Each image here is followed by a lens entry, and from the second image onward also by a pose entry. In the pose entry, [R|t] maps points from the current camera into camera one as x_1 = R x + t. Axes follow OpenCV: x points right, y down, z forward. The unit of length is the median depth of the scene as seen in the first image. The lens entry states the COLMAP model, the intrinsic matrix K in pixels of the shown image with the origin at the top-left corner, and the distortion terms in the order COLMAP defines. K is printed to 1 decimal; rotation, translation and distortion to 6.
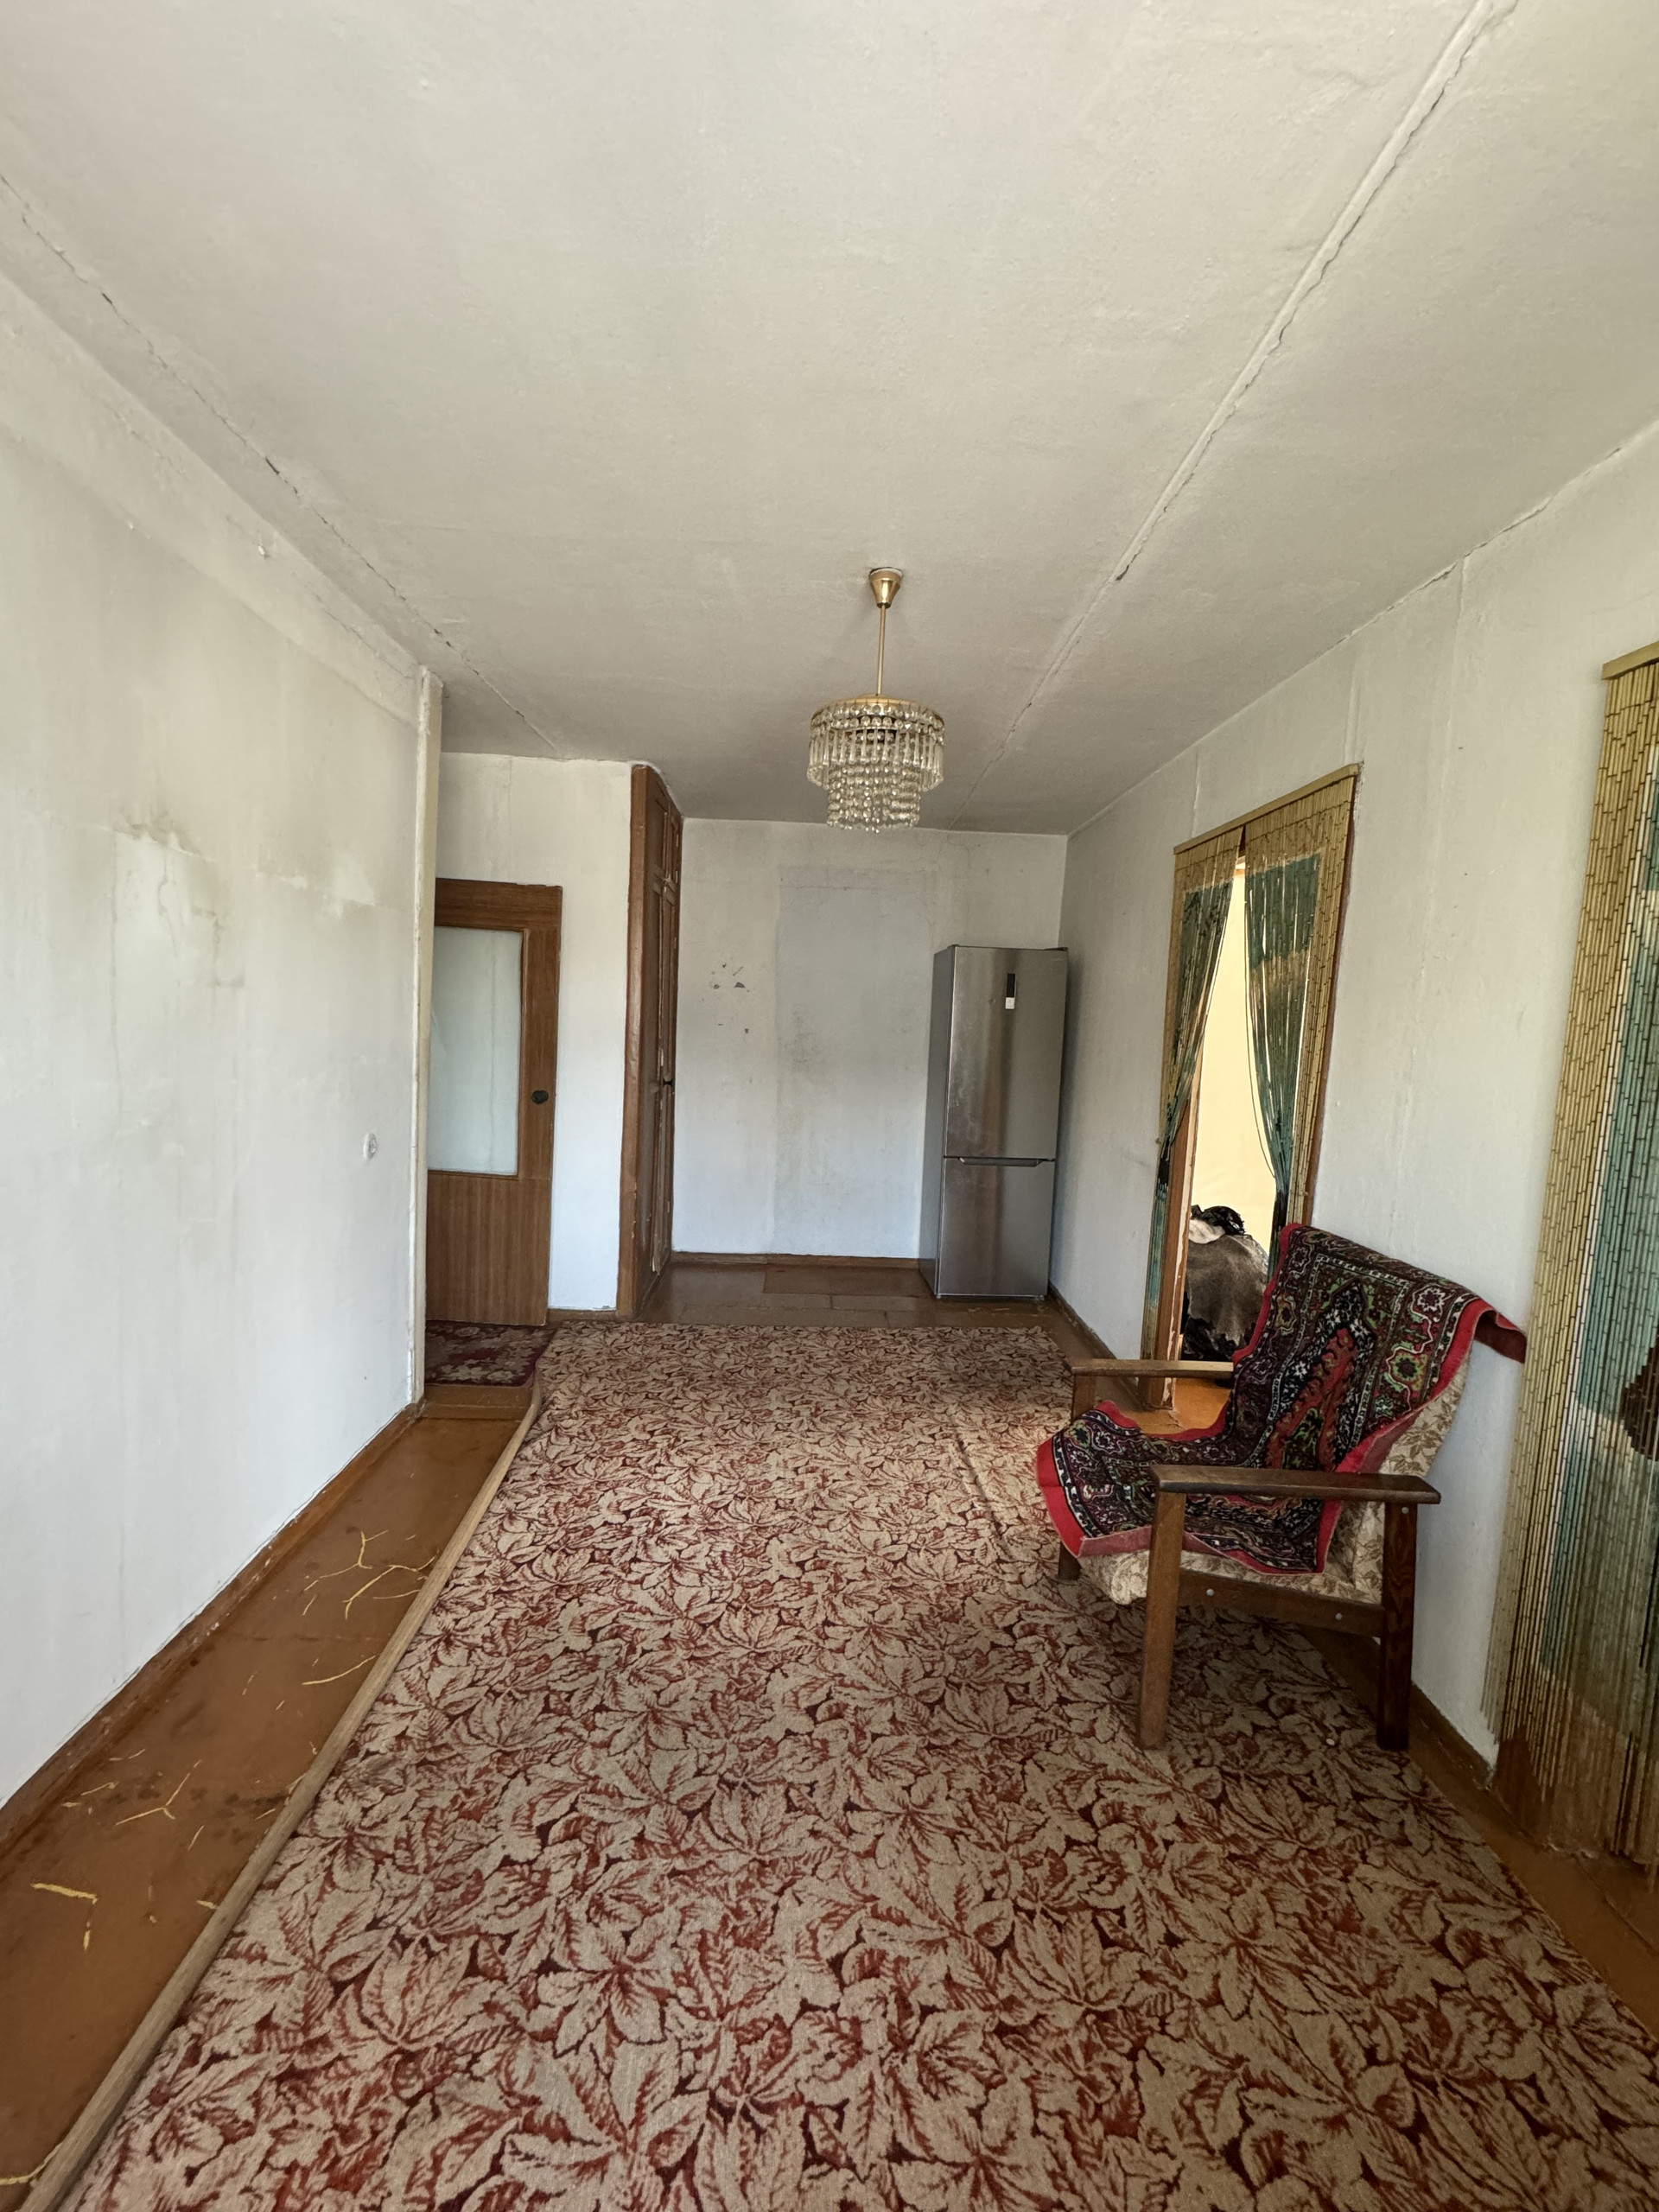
lens RADIAL K [[877.6, 0, 829.7], [0, 877.6, 1094.9], [0, 0, 1]] dist [0.013225, -0.000012]
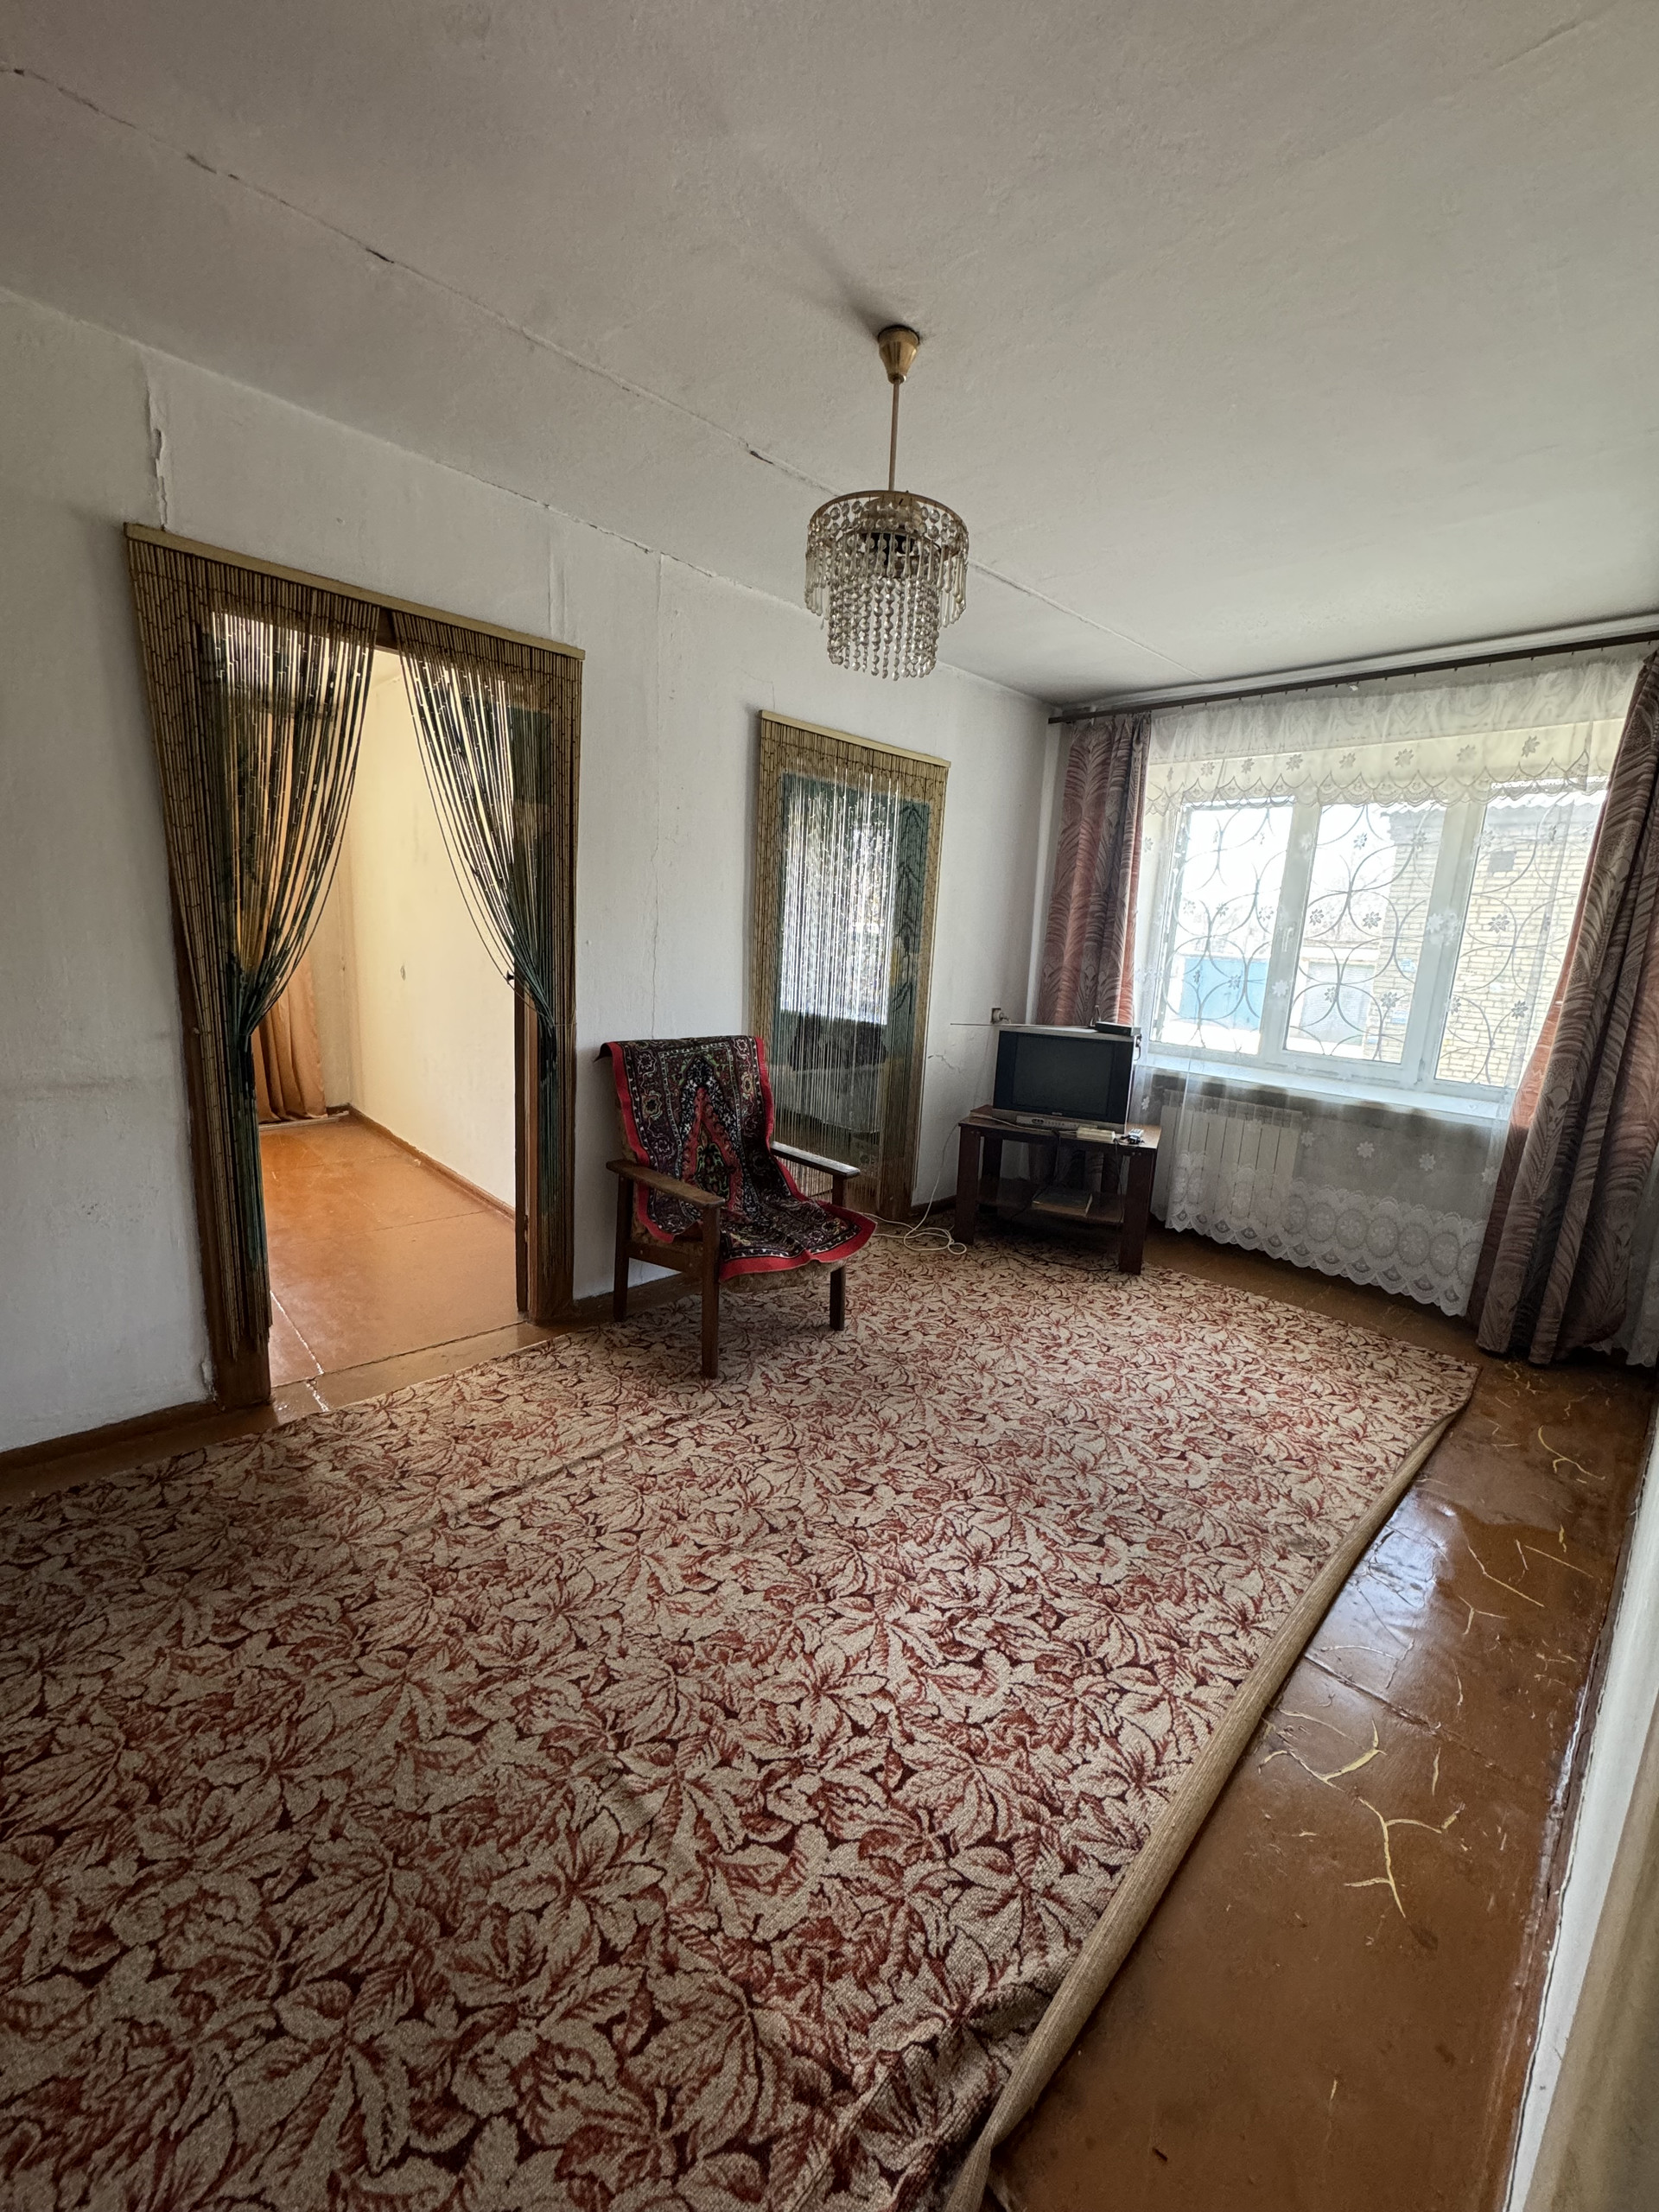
lens RADIAL K [[877.6, 0, 824.7], [0, 877.6, 1112.1], [0, 0, 1]] dist [0.013225, -0.000012]
pose [[-0.655826, -0.240431, 0.715601, -0.596952], [-0.026940, 0.954777, 0.296100, -0.140656], [-0.754431, 0.174912, -0.632645, 1.605282]]
